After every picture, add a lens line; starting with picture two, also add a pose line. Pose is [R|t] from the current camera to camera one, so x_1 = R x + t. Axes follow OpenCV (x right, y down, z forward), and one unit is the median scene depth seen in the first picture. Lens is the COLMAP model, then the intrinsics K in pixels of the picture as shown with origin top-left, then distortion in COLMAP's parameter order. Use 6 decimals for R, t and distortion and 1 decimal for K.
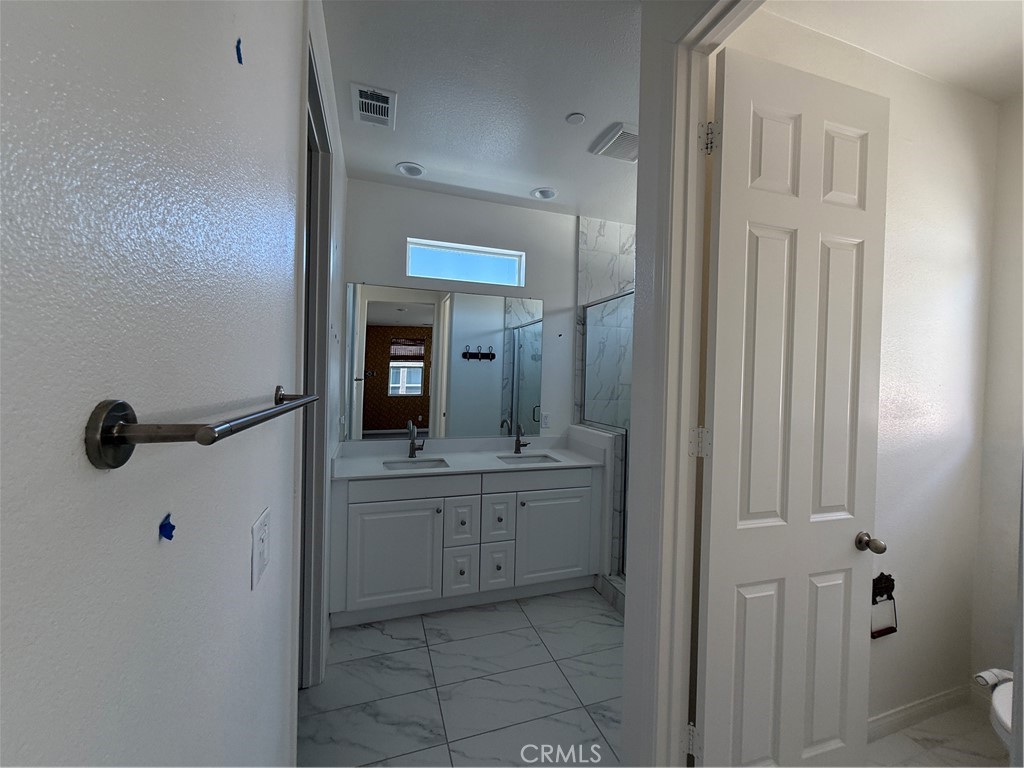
lens RADIAL K [[410.3, 0, 510.5], [0, 410.3, 384.3], [0, 0, 1]] dist [0.001228, -0.000027]
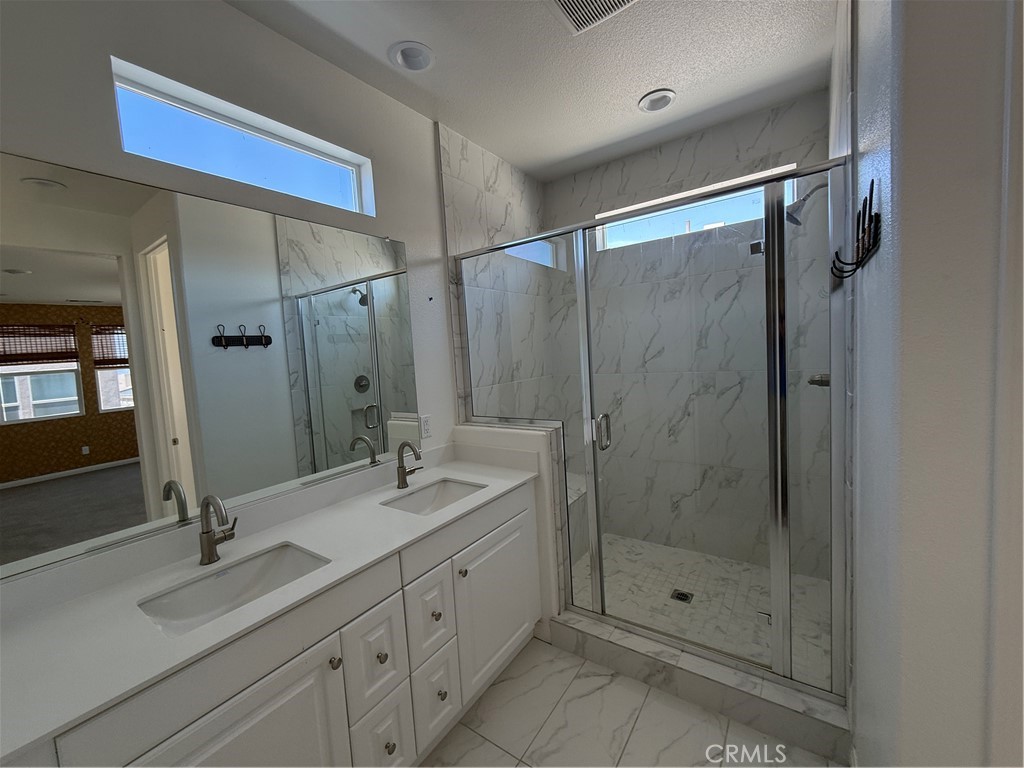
lens RADIAL K [[410.3, 0, 510.5], [0, 410.3, 384.3], [0, 0, 1]] dist [0.001228, -0.000027]
pose [[0.802888, -0.121676, 0.583579, -0.183469], [0.094910, 0.992552, 0.076370, -0.018538], [-0.588525, -0.005929, 0.808457, 0.371549]]
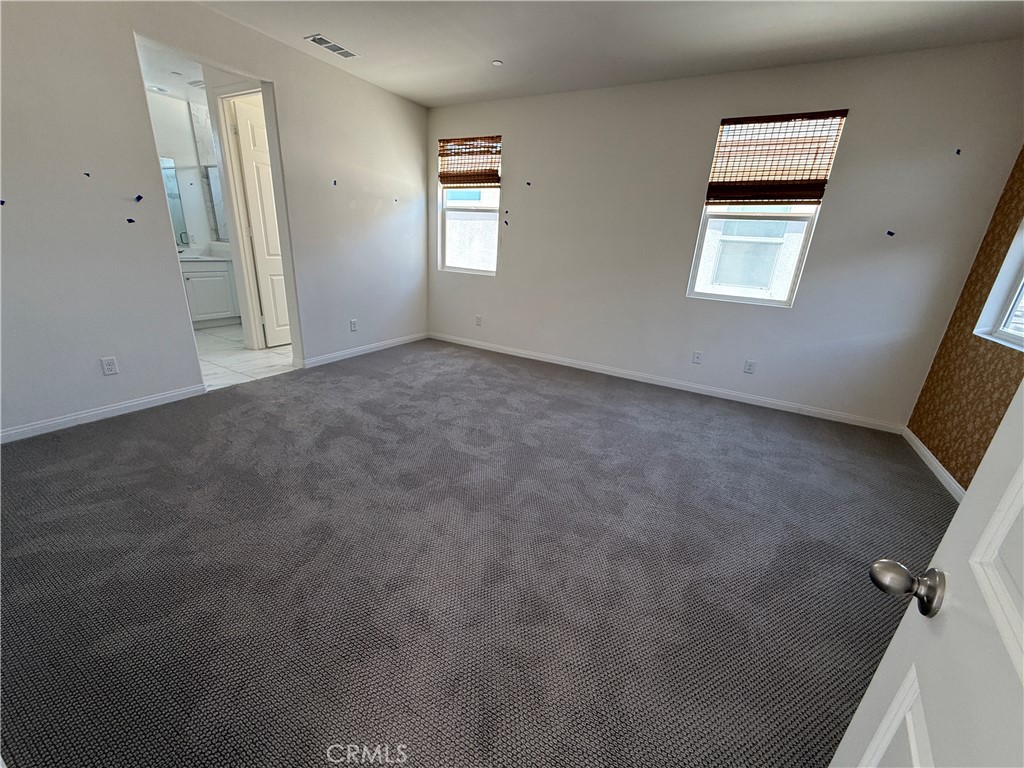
lens RADIAL K [[410.3, 0, 510.5], [0, 410.3, 384.3], [0, 0, 1]] dist [0.001228, -0.000027]
pose [[0.744659, -0.198162, 0.637350, -0.135257], [-0.032494, 0.943014, 0.331162, 0.050668], [-0.666654, -0.267313, 0.695785, -1.212275]]
